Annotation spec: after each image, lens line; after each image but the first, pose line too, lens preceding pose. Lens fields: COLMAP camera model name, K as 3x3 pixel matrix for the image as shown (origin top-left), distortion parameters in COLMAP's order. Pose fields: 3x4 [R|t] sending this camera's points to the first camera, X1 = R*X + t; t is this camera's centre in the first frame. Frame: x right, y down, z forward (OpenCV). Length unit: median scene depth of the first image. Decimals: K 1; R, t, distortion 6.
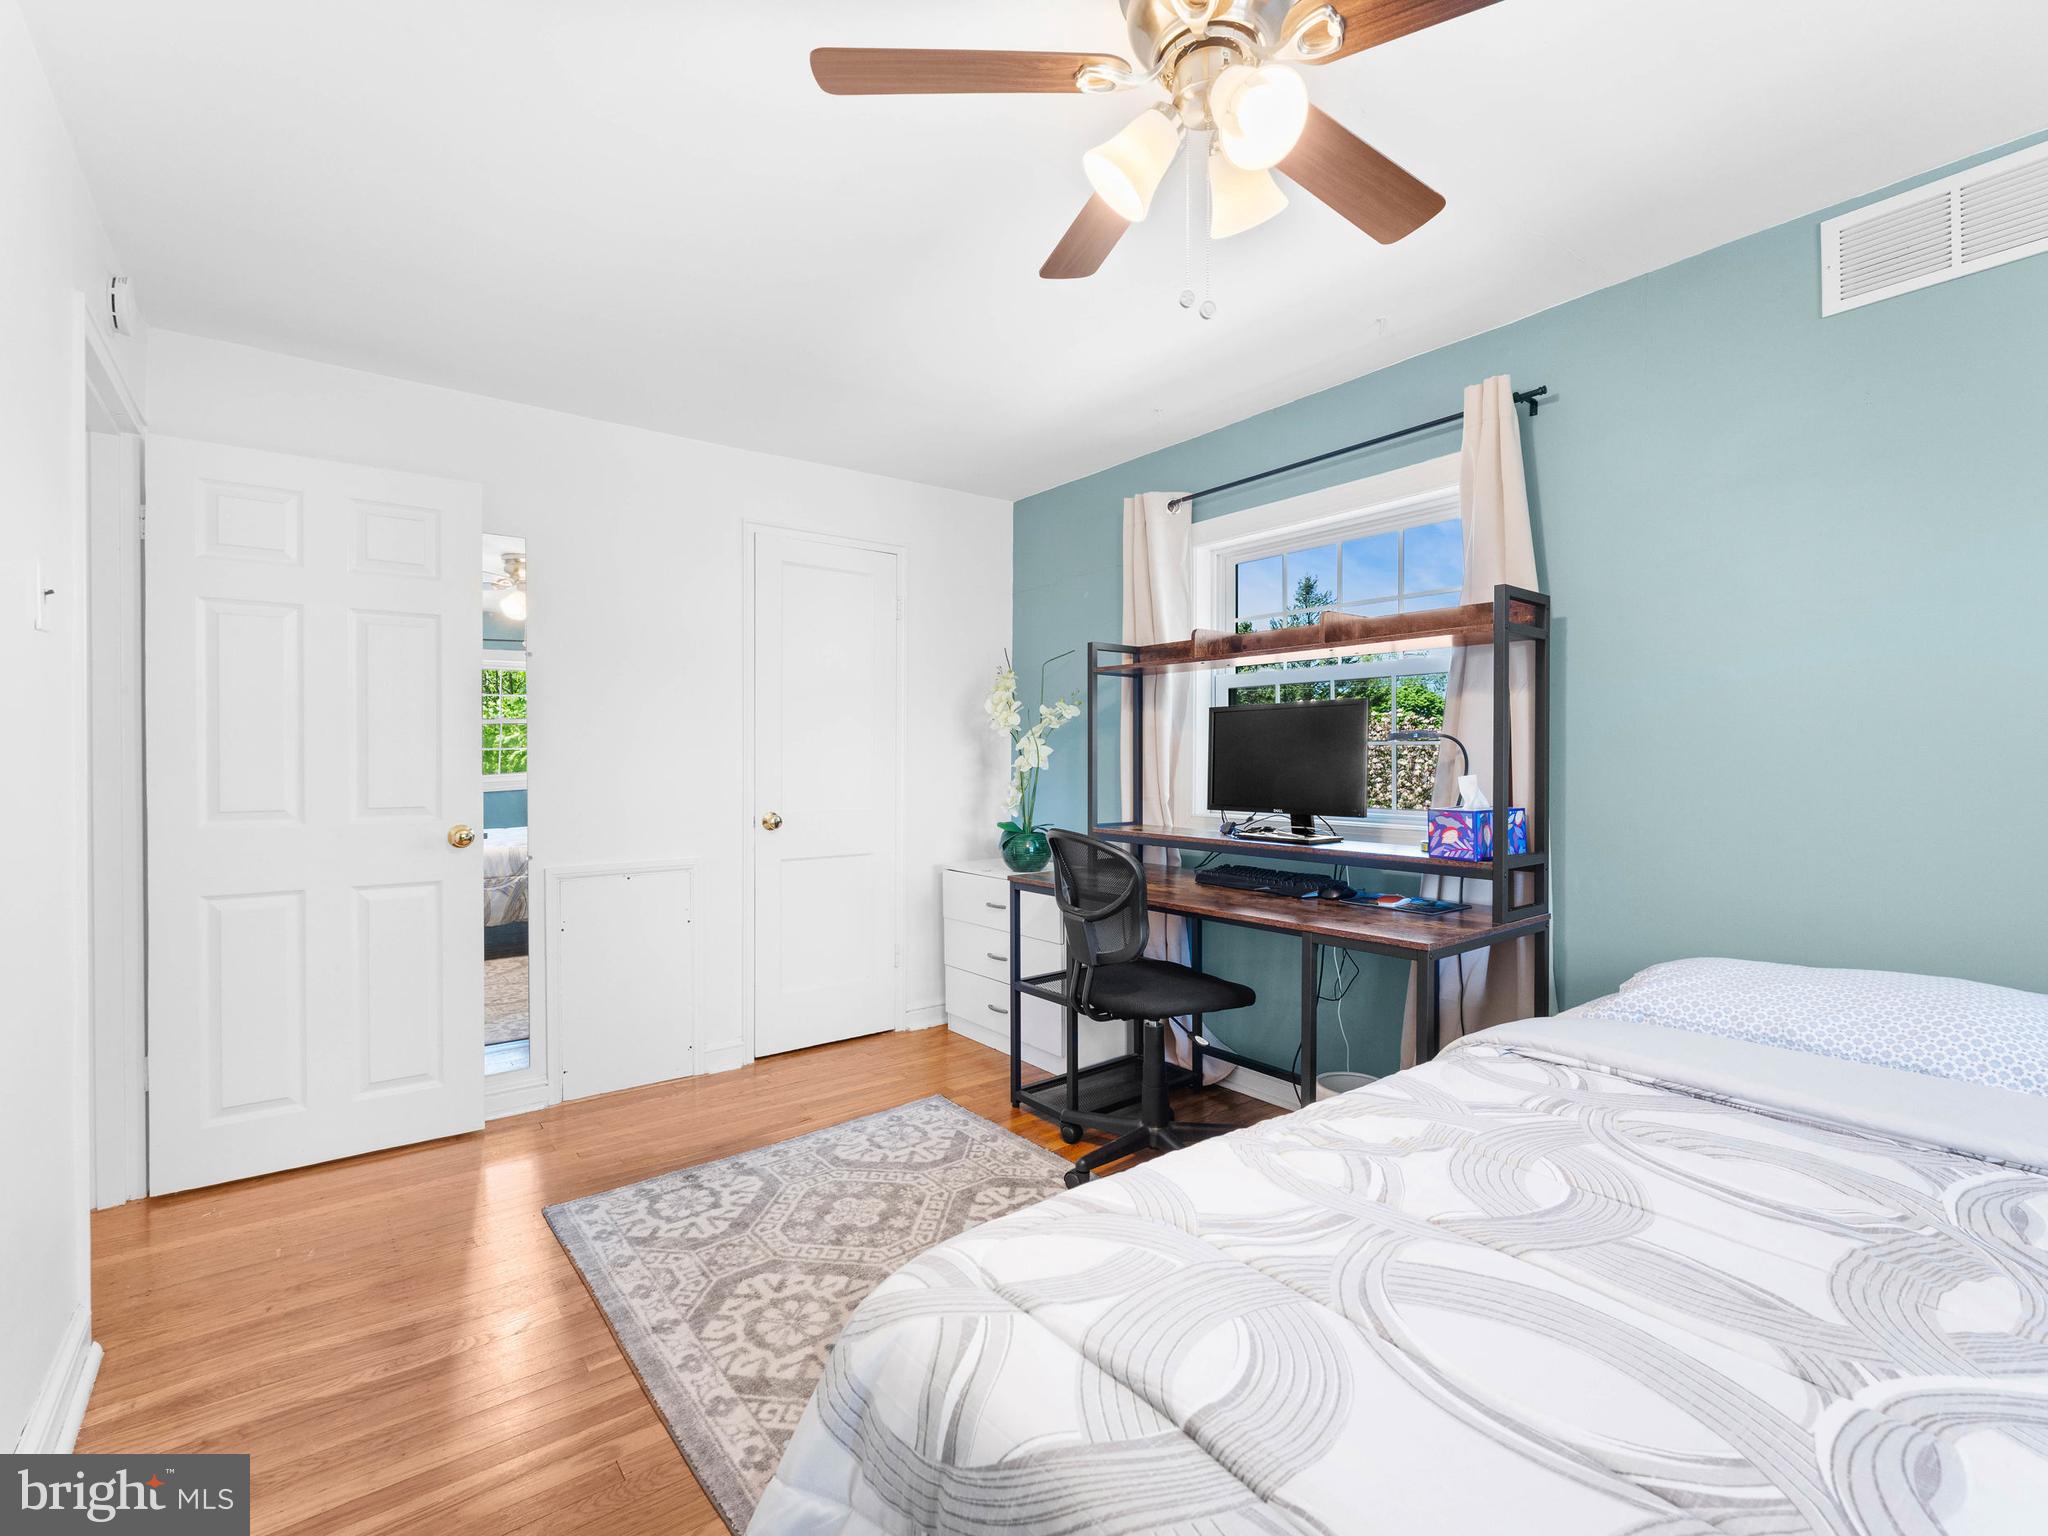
lens RADIAL K [[929.4, 0, 1027.3], [0, 929.4, 774.4], [0, 0, 1]] dist [-0.009614, 0.000442]
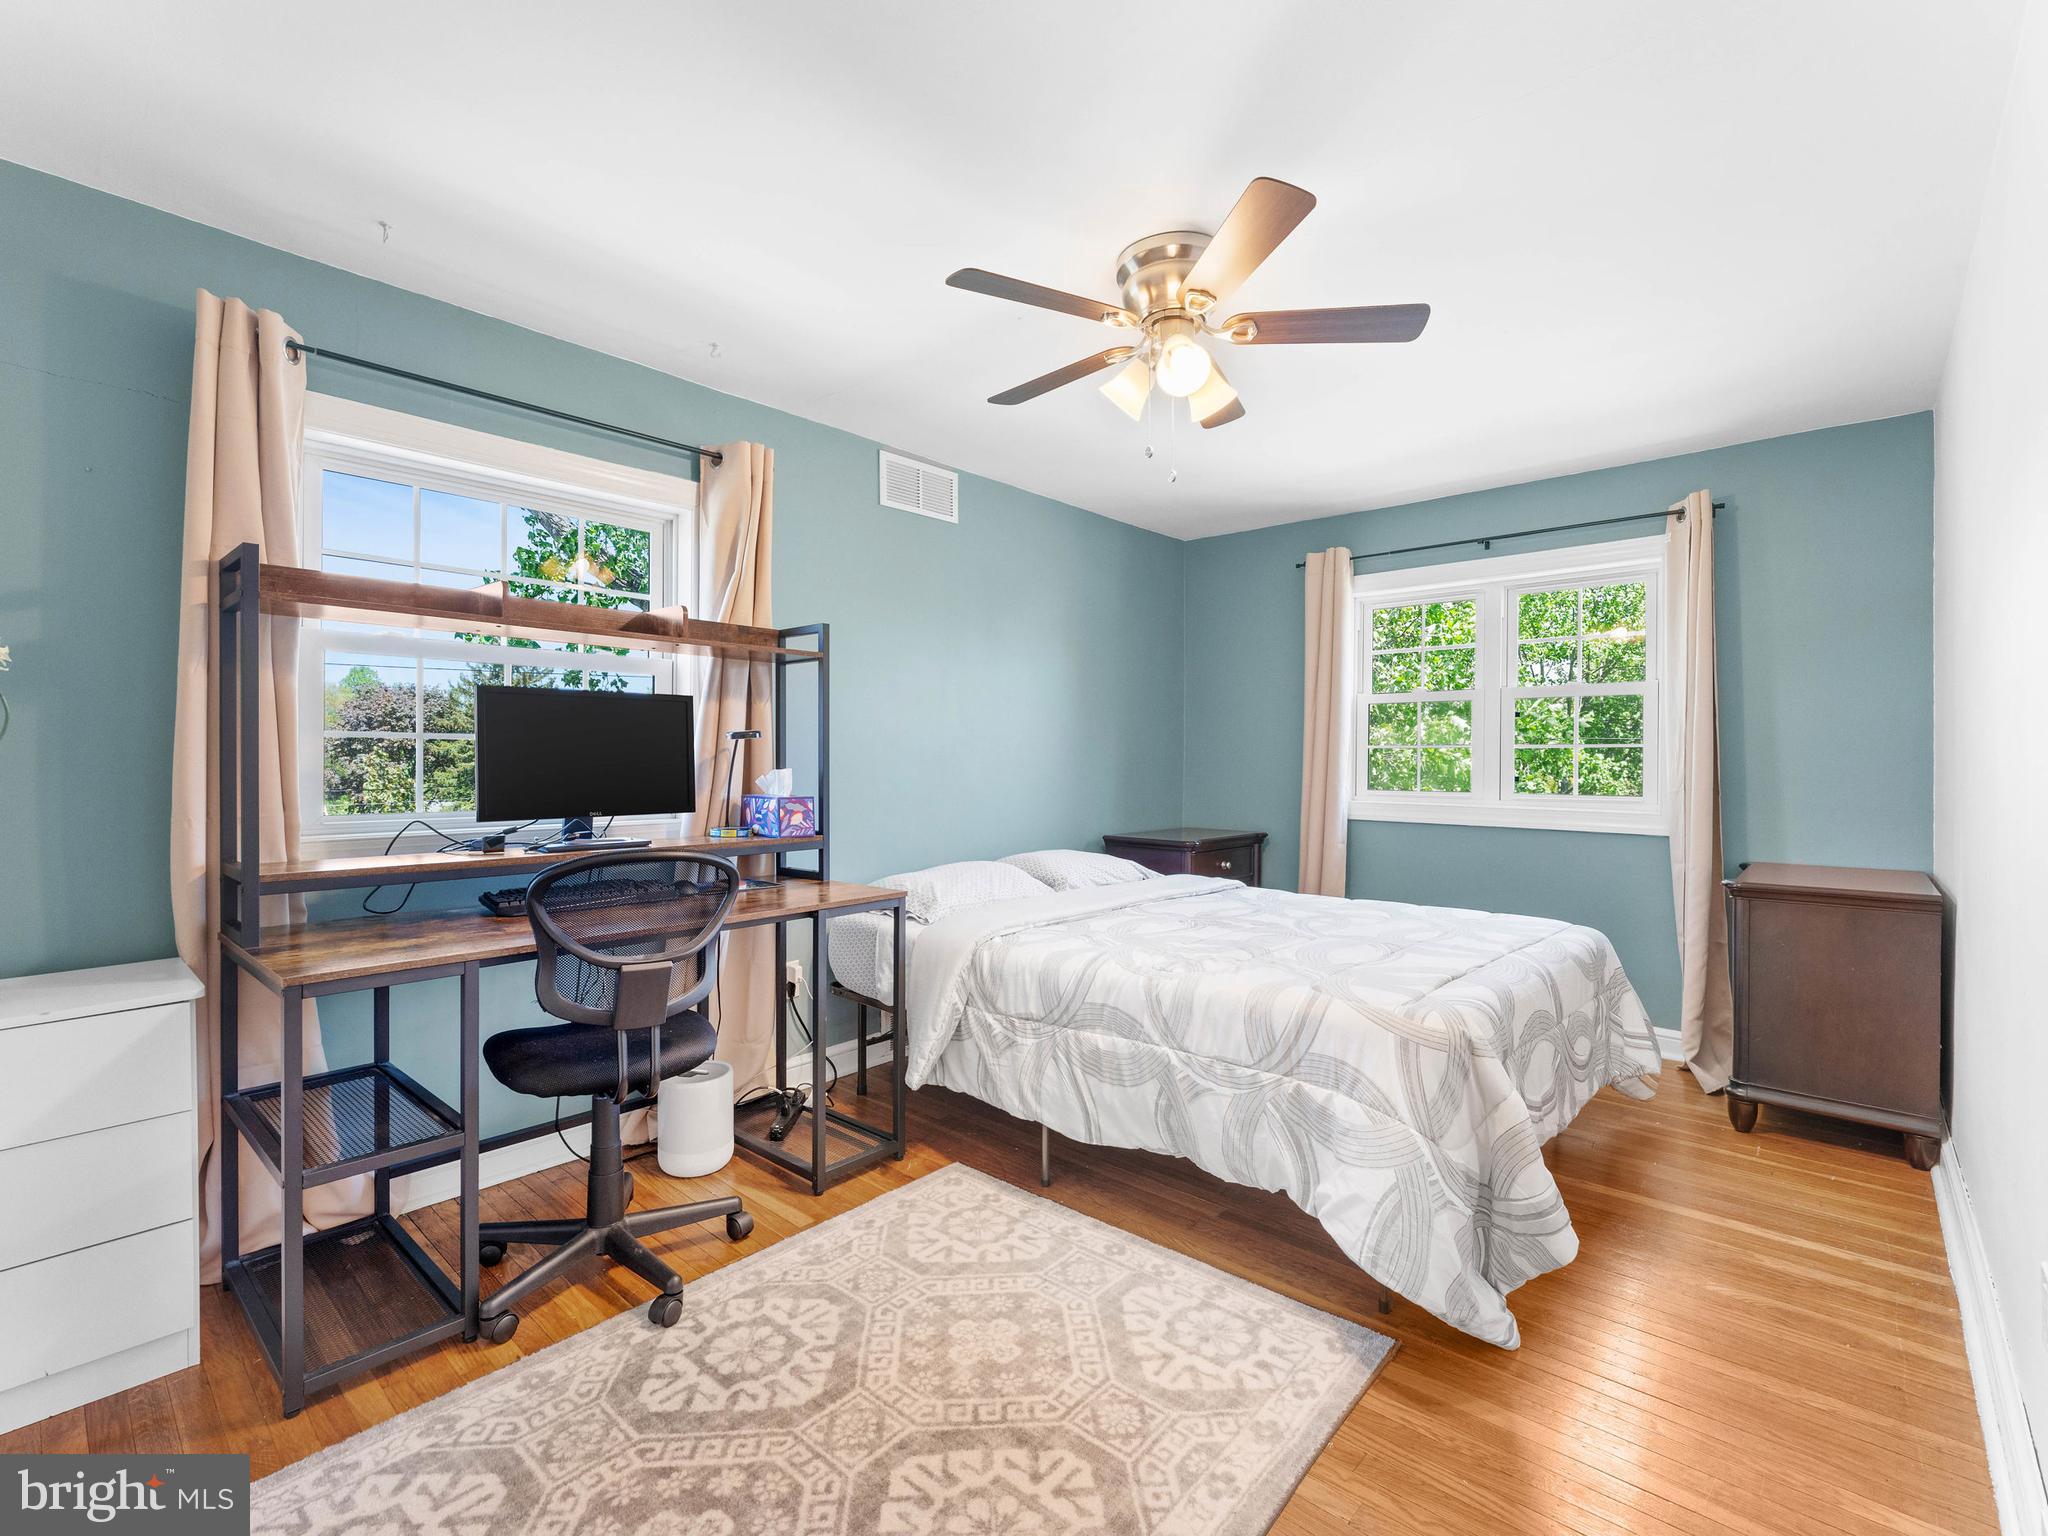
lens RADIAL K [[929.4, 0, 1027.7], [0, 929.4, 755.8], [0, 0, 1]] dist [-0.009614, 0.000442]
pose [[-0.179854, 0.001018, 0.983693, -0.677990], [0.010788, 0.999941, 0.000937, -0.011879], [-0.983634, 0.010780, -0.179854, 0.769066]]
